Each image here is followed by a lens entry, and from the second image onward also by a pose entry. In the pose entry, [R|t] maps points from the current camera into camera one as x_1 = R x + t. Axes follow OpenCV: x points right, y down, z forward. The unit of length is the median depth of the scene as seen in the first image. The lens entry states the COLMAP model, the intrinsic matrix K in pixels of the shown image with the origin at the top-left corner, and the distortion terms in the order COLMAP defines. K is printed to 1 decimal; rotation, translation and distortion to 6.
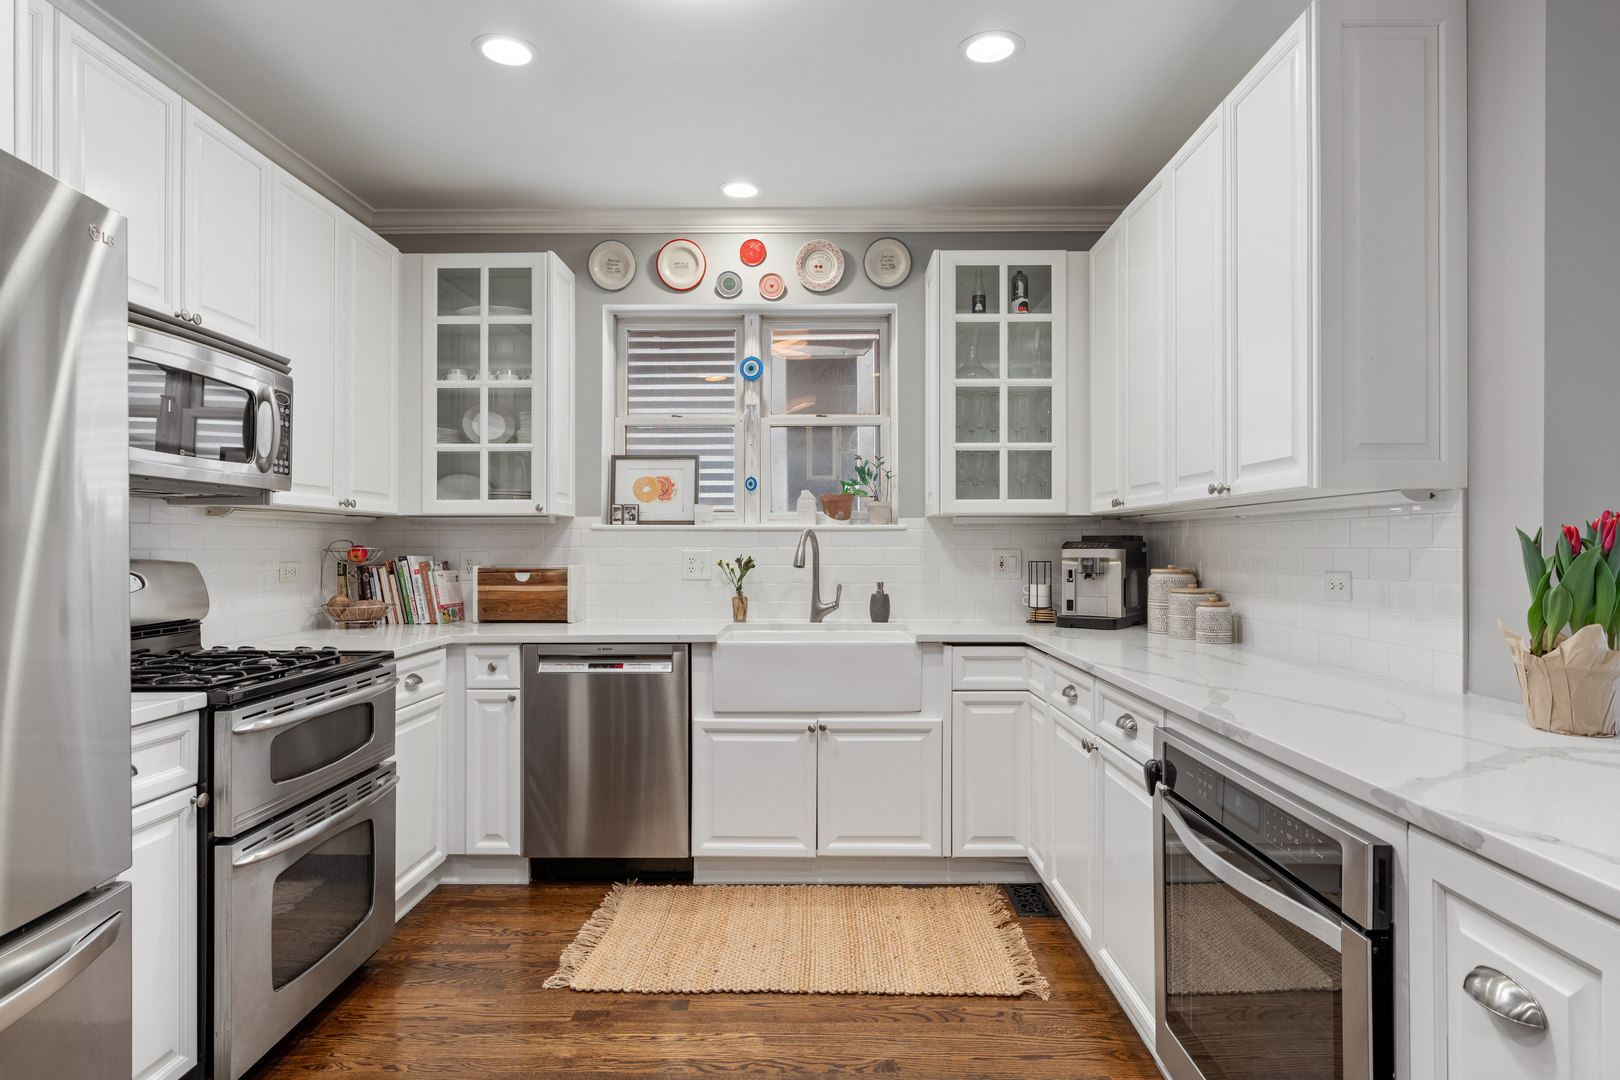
lens RADIAL K [[905.3, 0, 818.4], [0, 905.3, 534.8], [0, 0, 1]] dist [-0.005519, 0.000409]
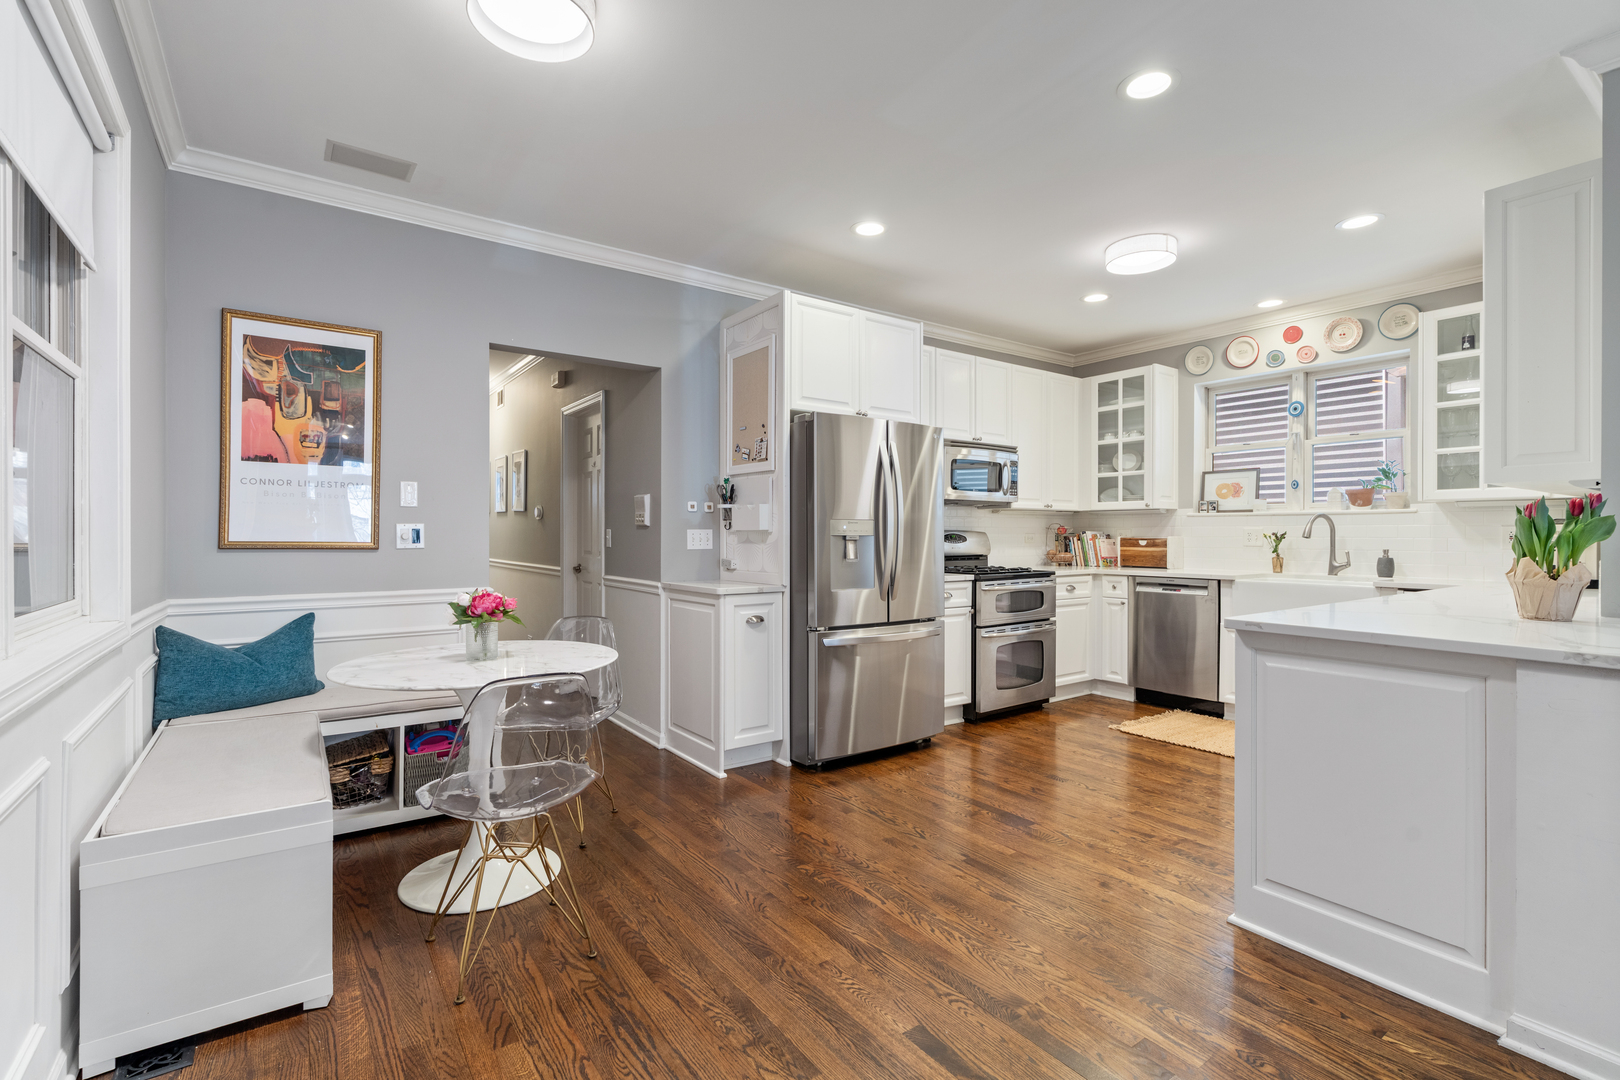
lens RADIAL K [[744.7, 0, 802.5], [0, 744.7, 532.9], [0, 0, 1]] dist [-0.002855, 0.000470]
pose [[0.584379, 0.000428, -0.811481, 0.507092], [0.008931, 0.999936, 0.006959, 0.010356], [0.811432, -0.011314, 0.584337, -0.453622]]
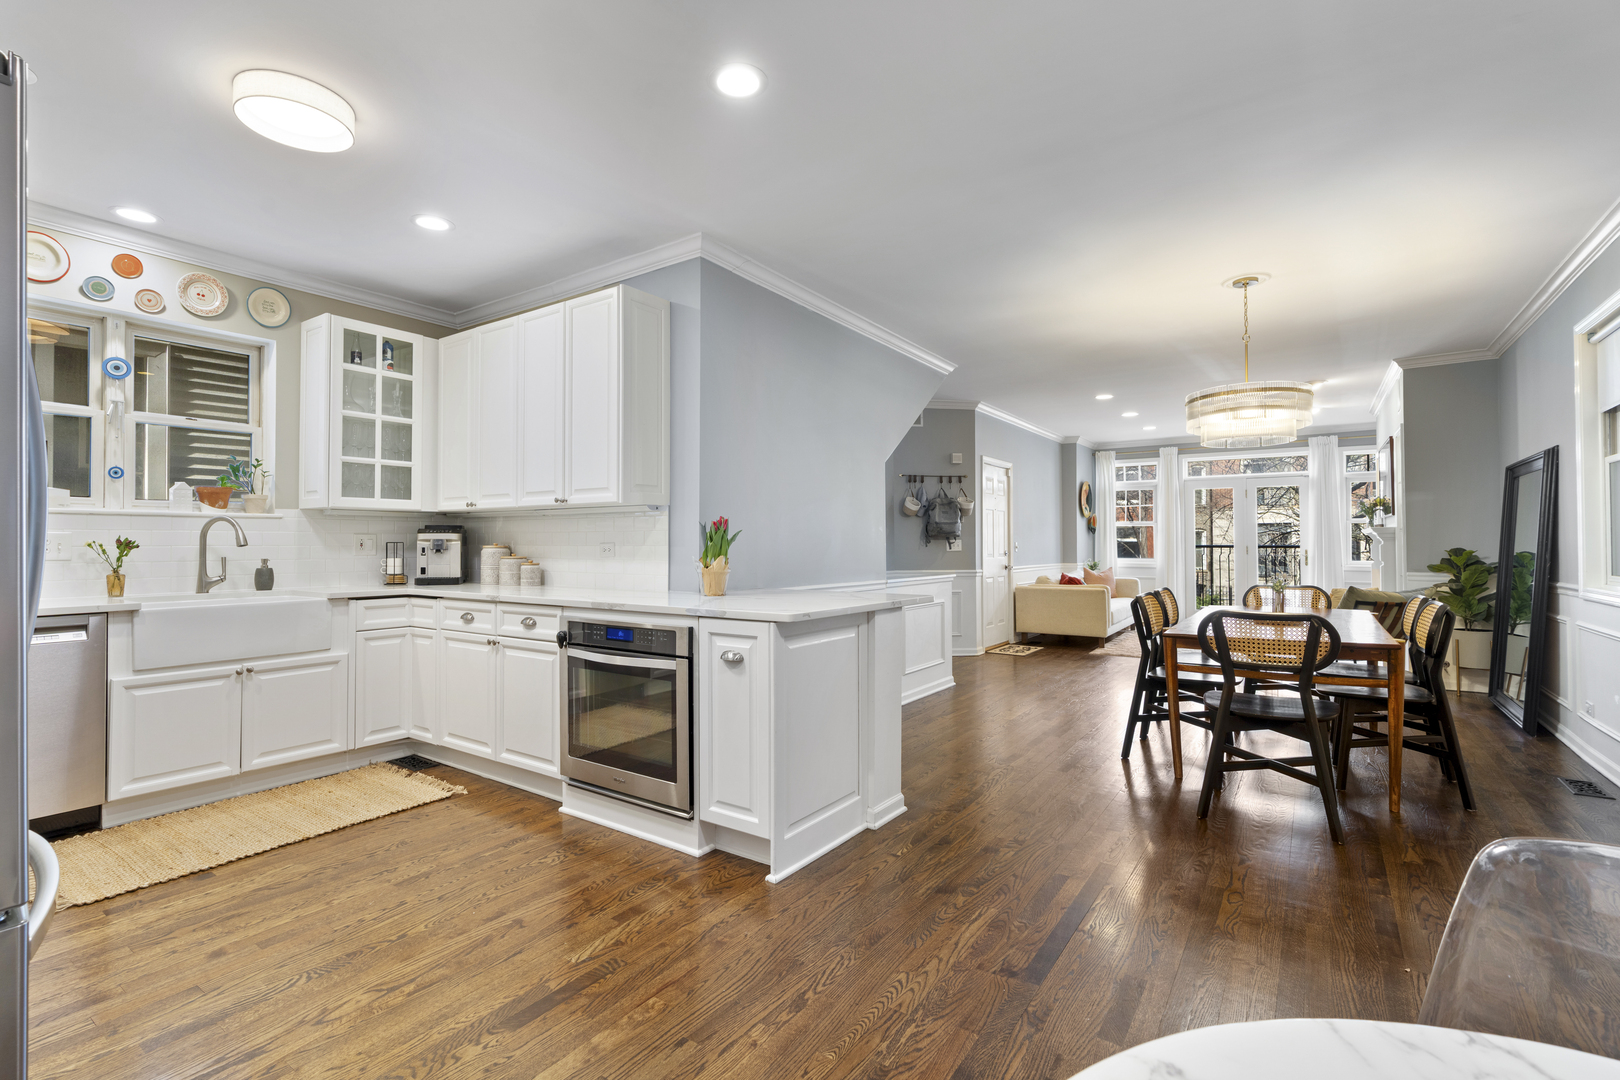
lens RADIAL K [[731.8, 0, 806.6], [0, 731.8, 524.5], [0, 0, 1]] dist [-0.000328, 0.000107]
pose [[0.559540, 0.019424, 0.828576, -0.375050], [-0.008333, 0.999807, -0.017811, 0.016809], [-0.828761, 0.003061, 0.559594, -0.211341]]
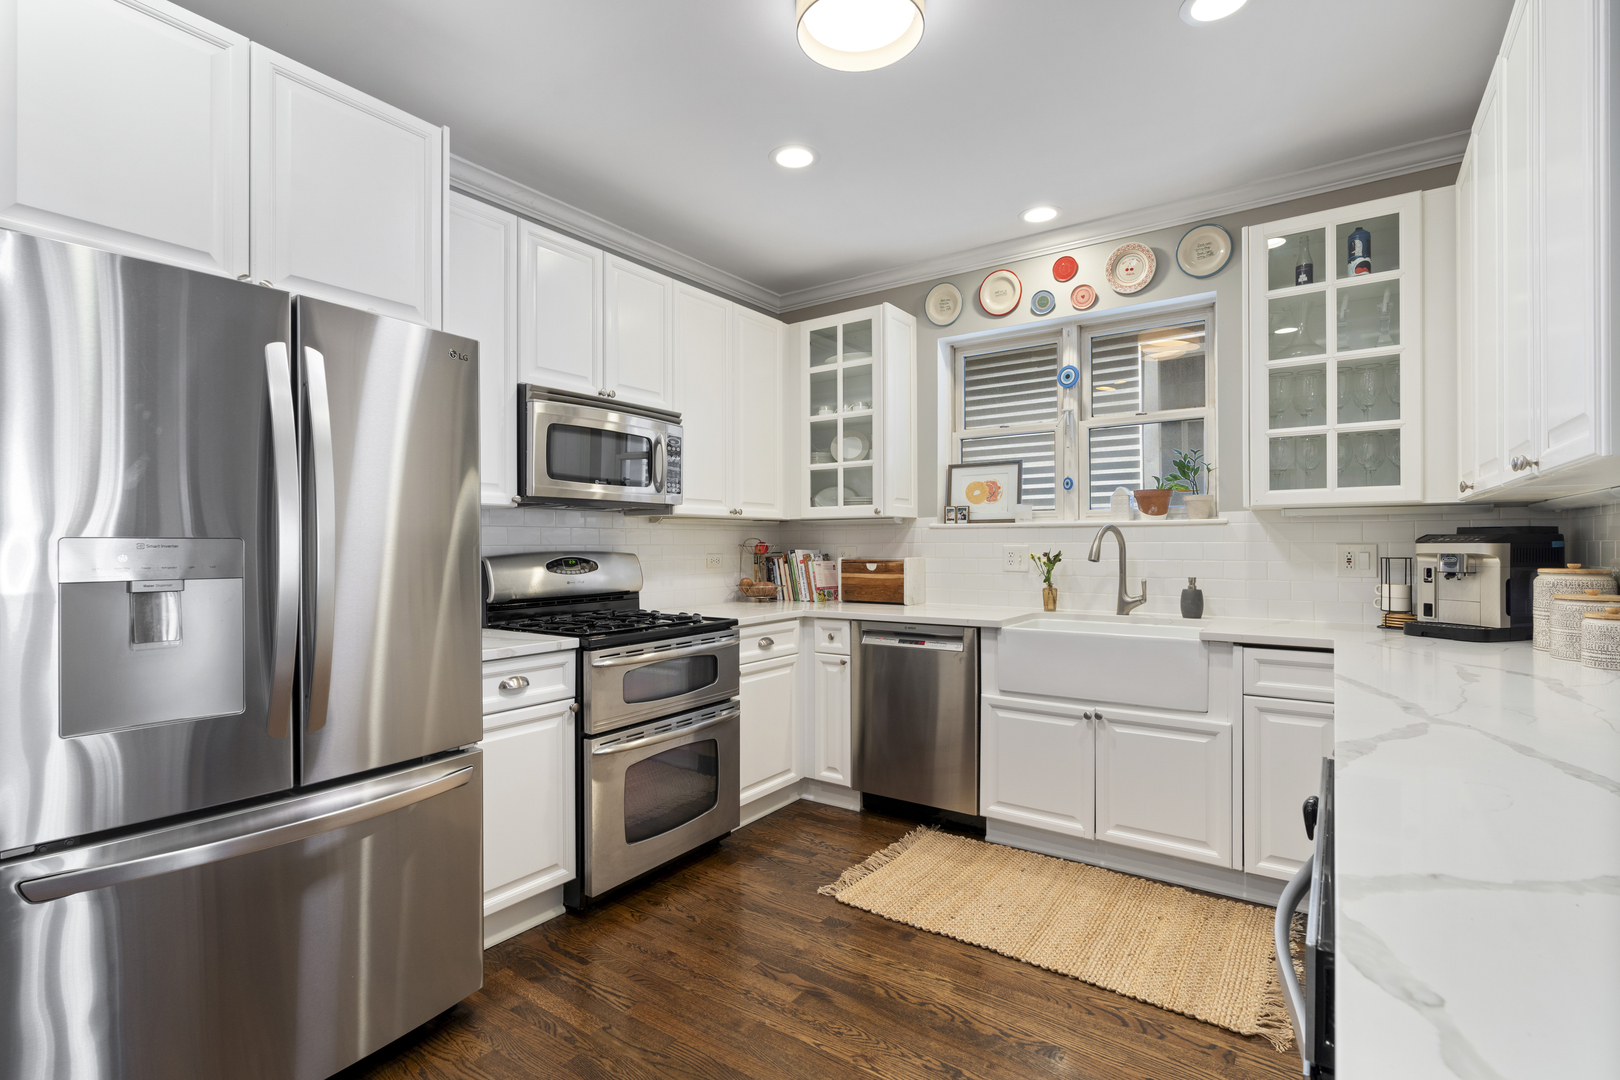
lens RADIAL K [[763.8, 0, 805.8], [0, 763.8, 532.0], [0, 0, 1]] dist [-0.003493, -0.000140]
pose [[0.819479, -0.010793, -0.573007, 0.209832], [0.011005, 0.999935, -0.003096, 0.000920], [0.573003, -0.003769, 0.819545, 0.083405]]
